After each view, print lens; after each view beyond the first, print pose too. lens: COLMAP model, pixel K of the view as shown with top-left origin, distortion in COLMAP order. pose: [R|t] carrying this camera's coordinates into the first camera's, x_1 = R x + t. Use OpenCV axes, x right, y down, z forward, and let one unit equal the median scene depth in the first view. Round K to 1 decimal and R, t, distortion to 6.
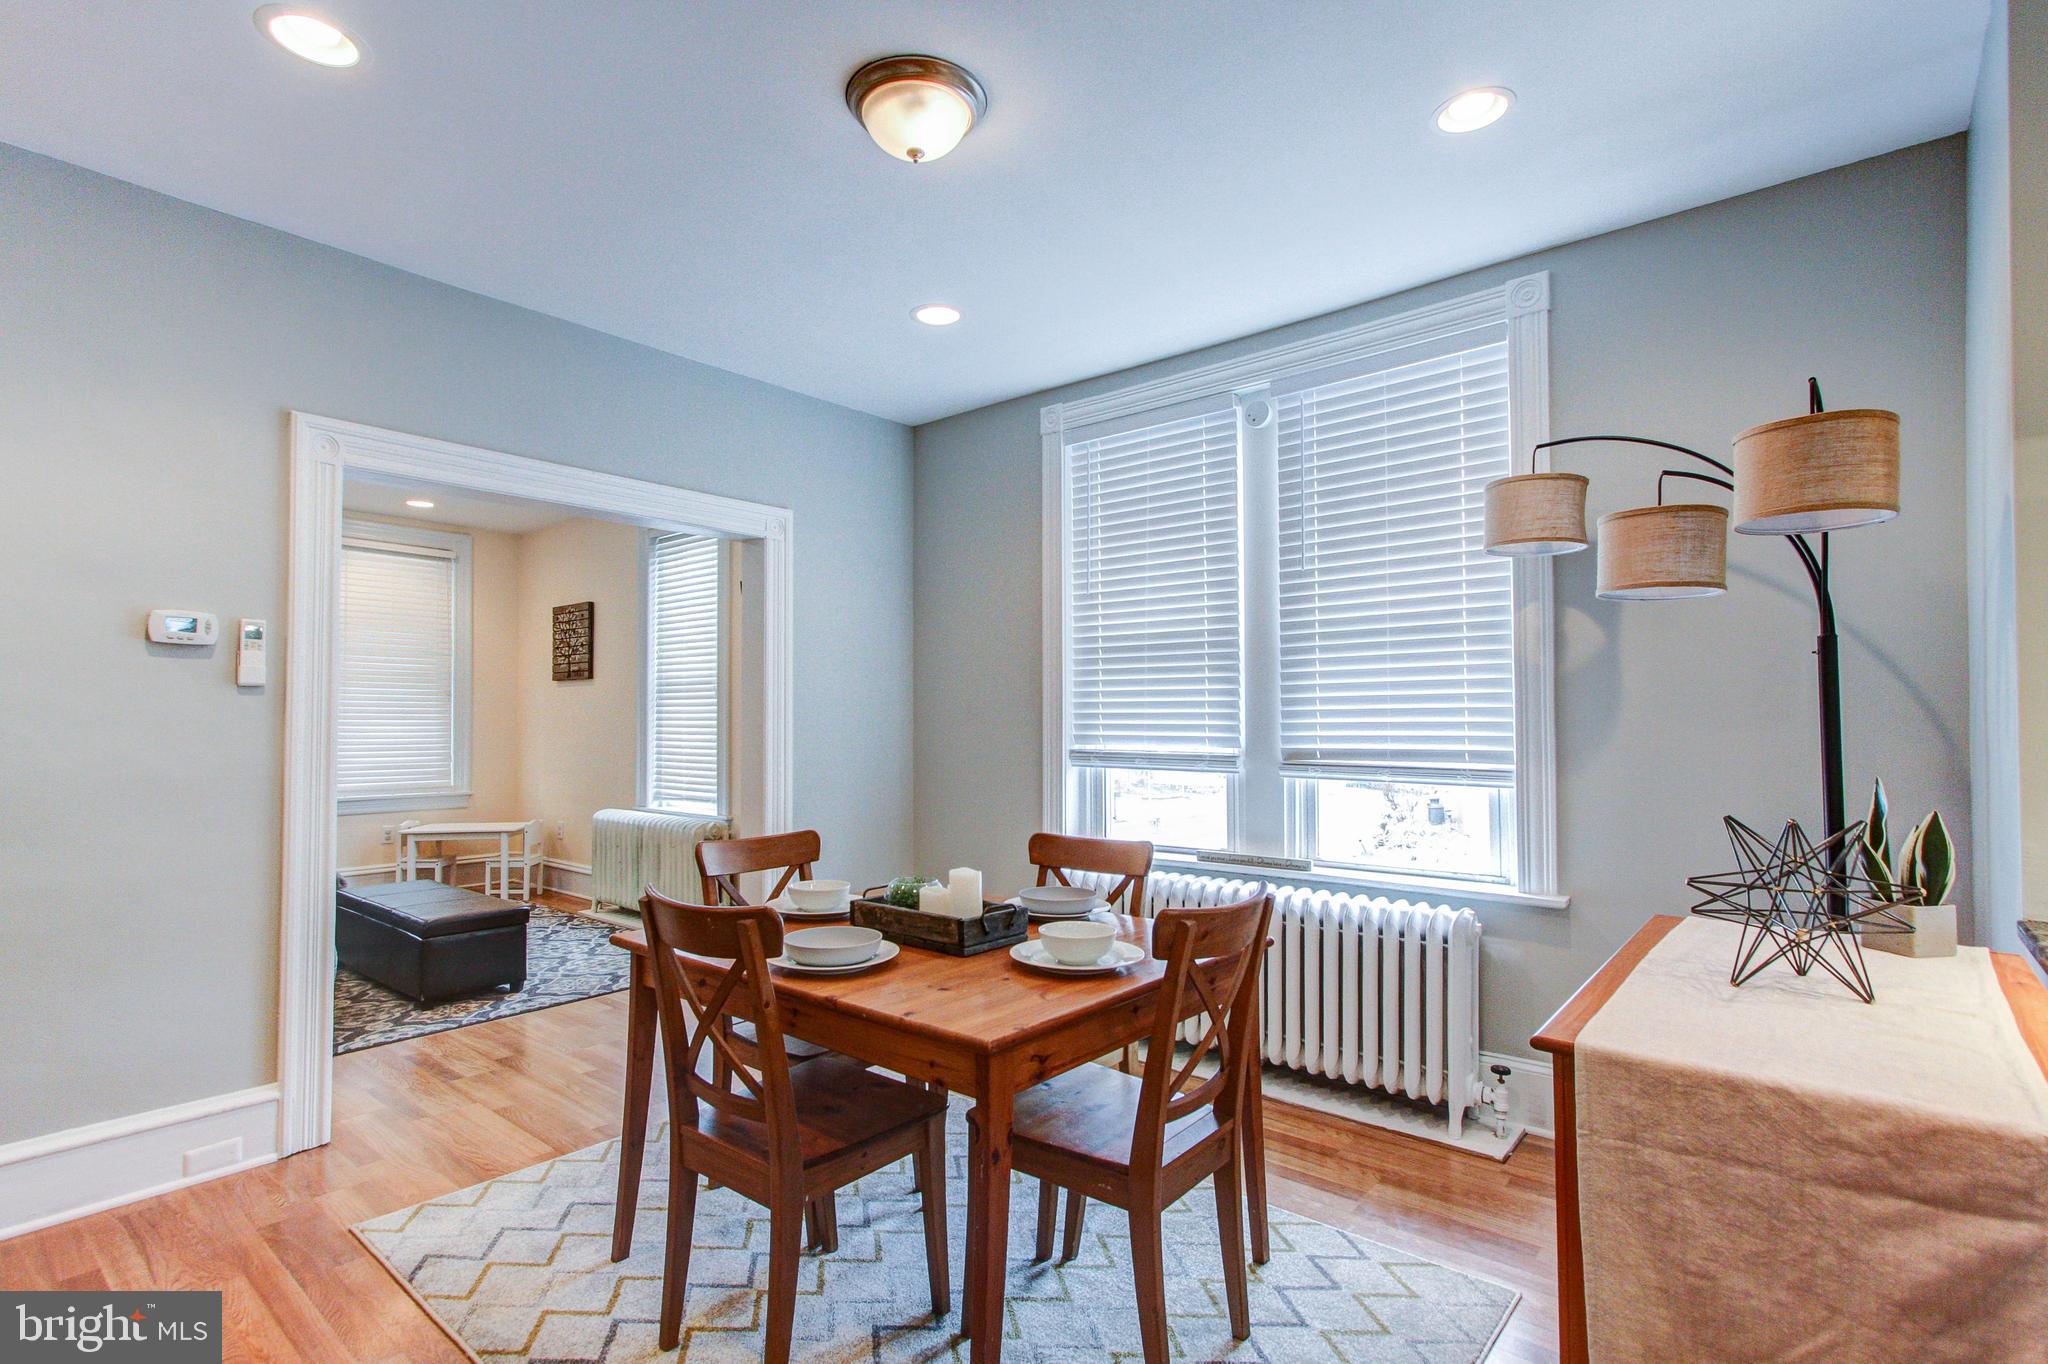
lens RADIAL K [[968.3, 0, 989.1], [0, 968.3, 705.0], [0, 0, 1]] dist [0.003736, 0.000482]
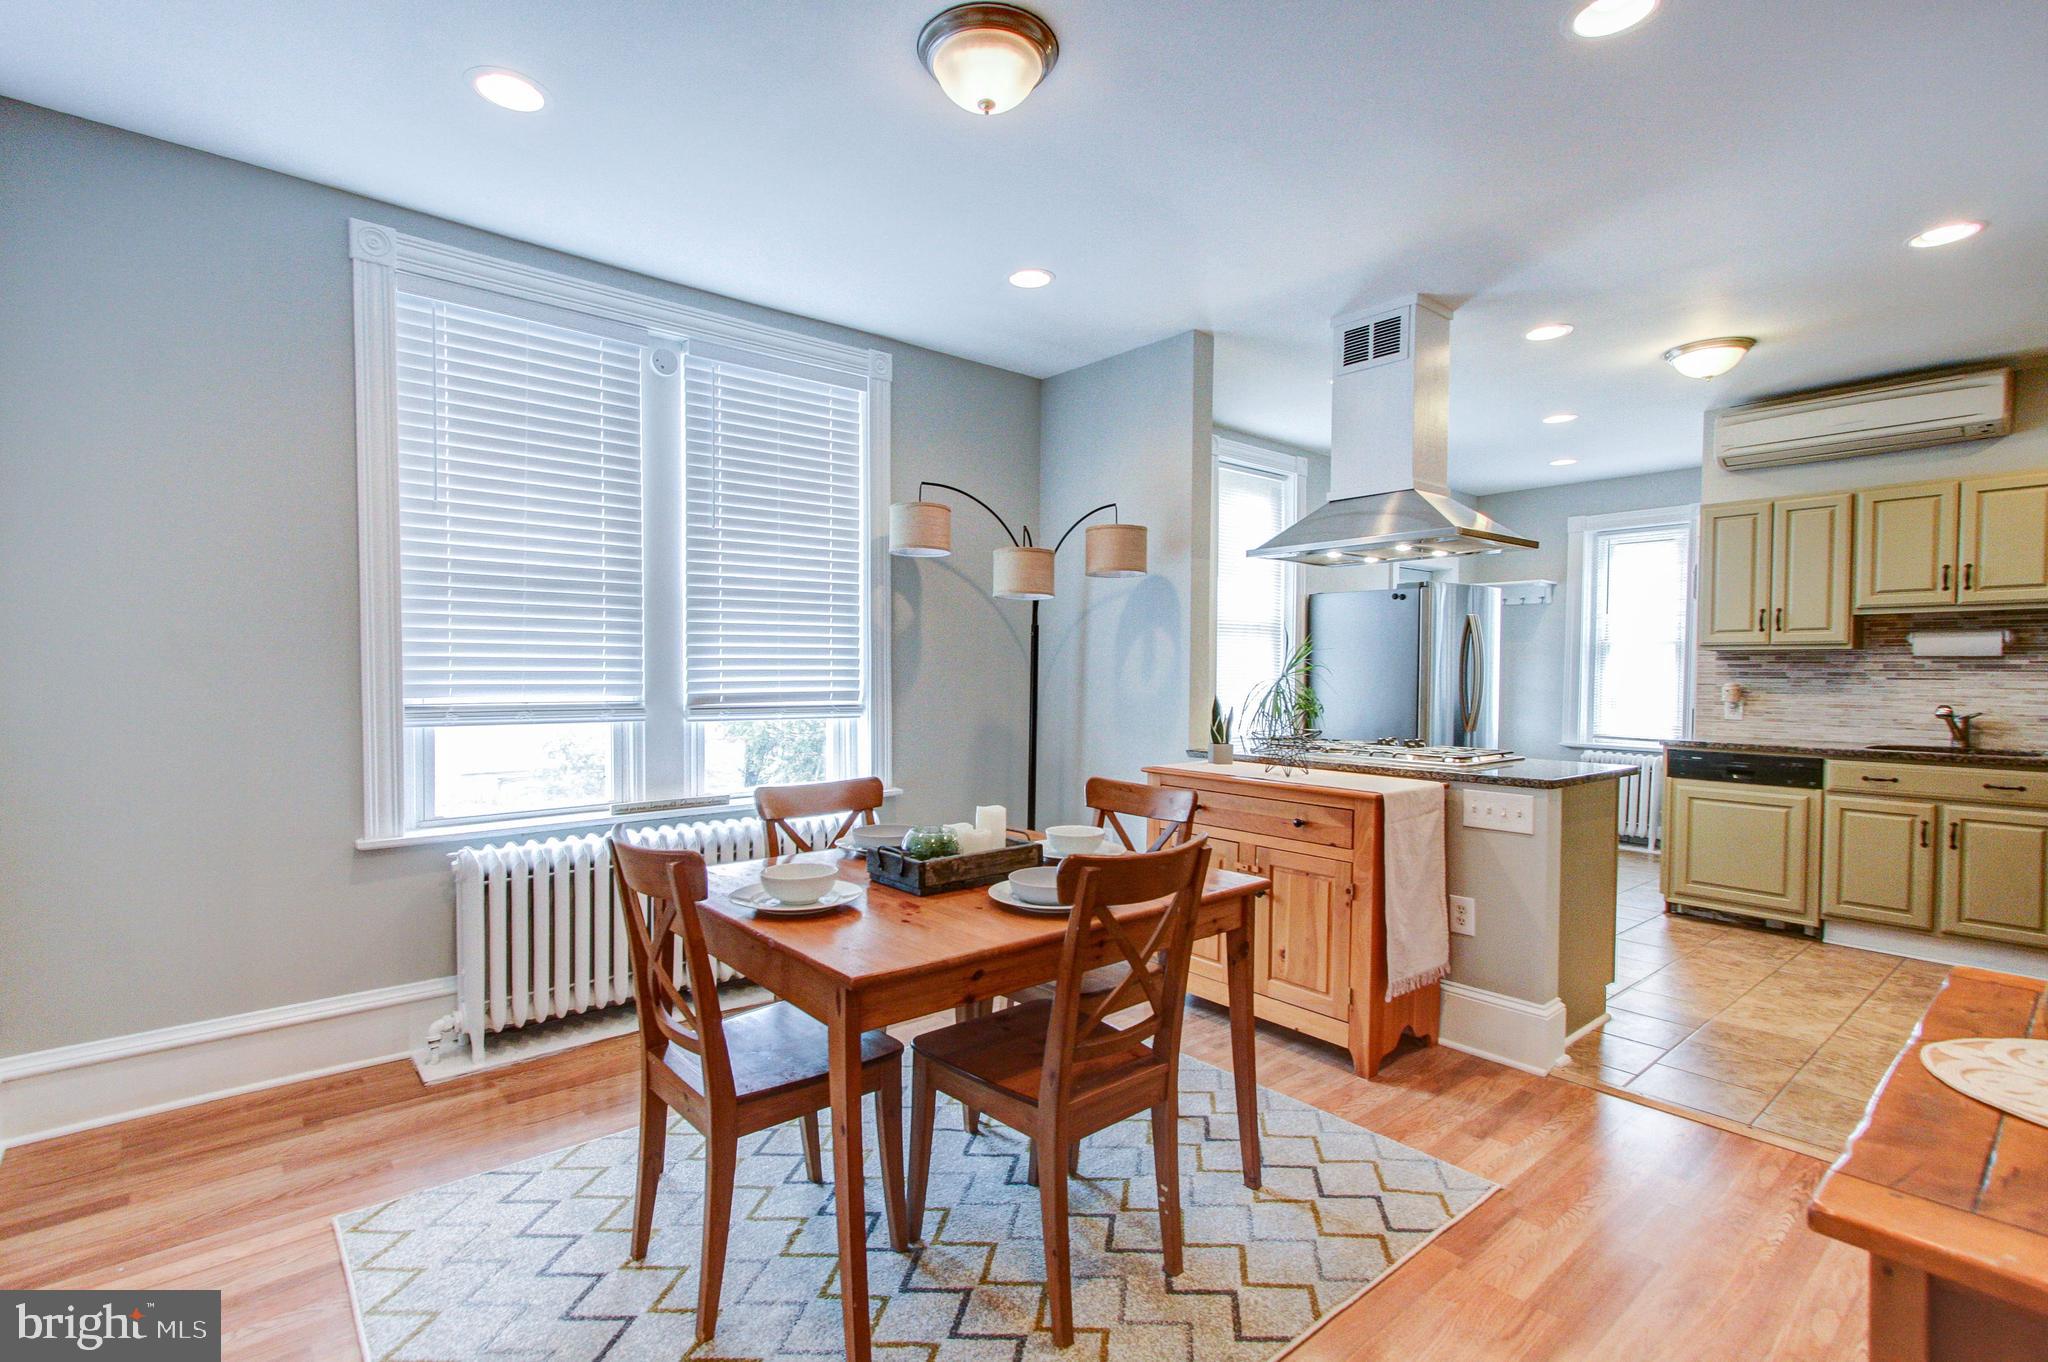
lens RADIAL K [[940.4, 0, 1006.9], [0, 940.4, 692.3], [0, 0, 1]] dist [0.005839, 0.000873]
pose [[0.145272, -0.024484, 0.989089, -0.573593], [-0.020222, 0.999411, 0.027709, 0.006615], [-0.989185, -0.024027, 0.144691, 0.444953]]
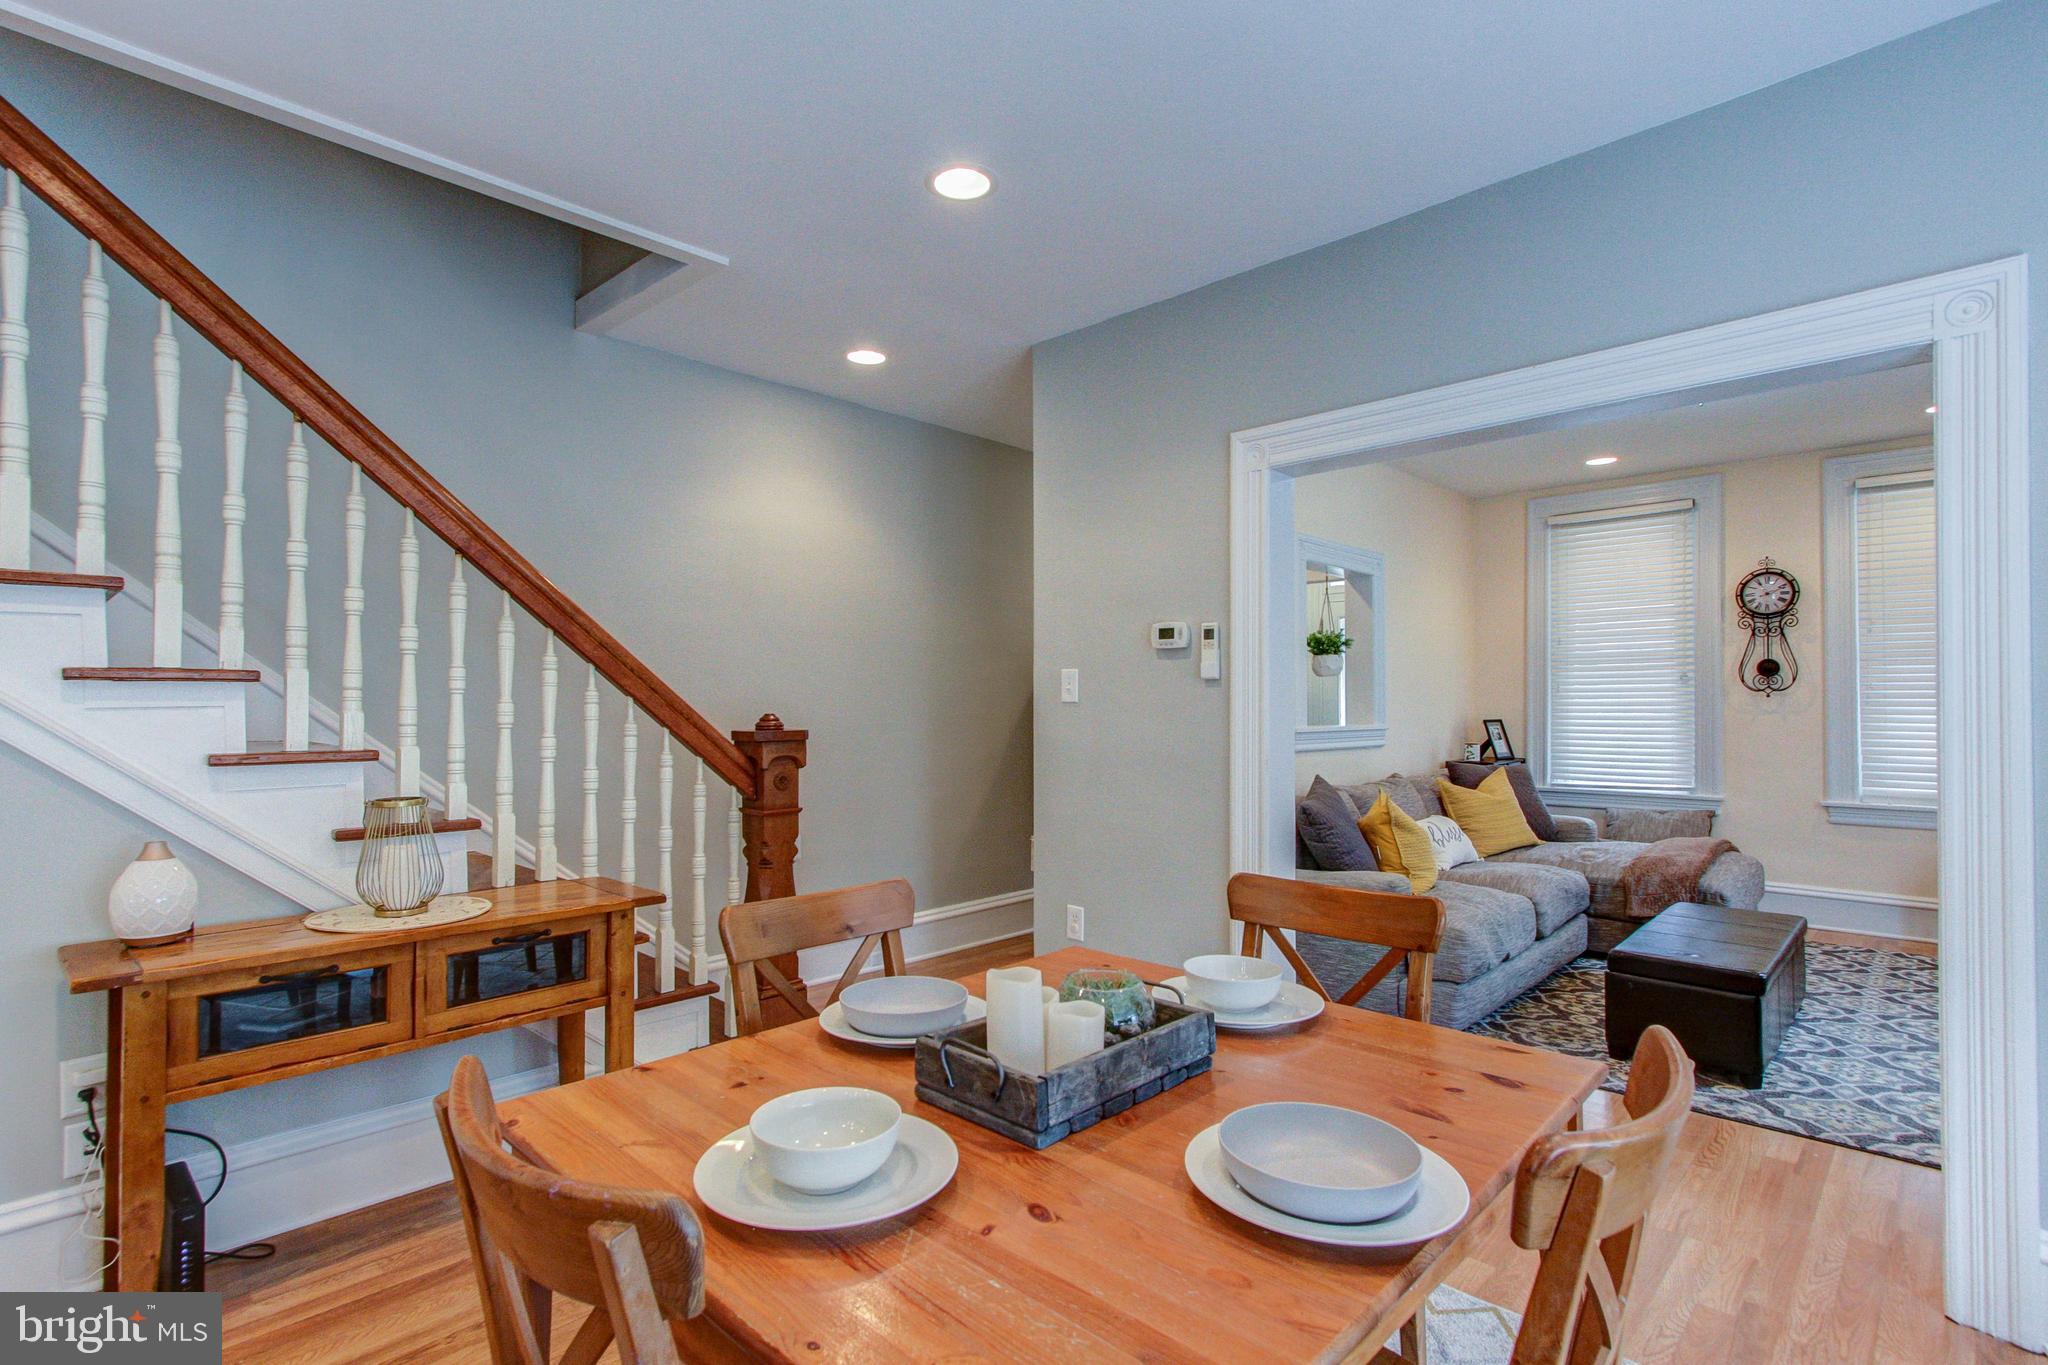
lens RADIAL K [[968.3, 0, 999.7], [0, 968.3, 698.6], [0, 0, 1]] dist [0.003736, 0.000482]
pose [[-0.046622, -0.010107, -0.998861, 0.288498], [0.016510, 0.999804, -0.010887, 0.008693], [0.998776, -0.016999, -0.046446, 0.547175]]
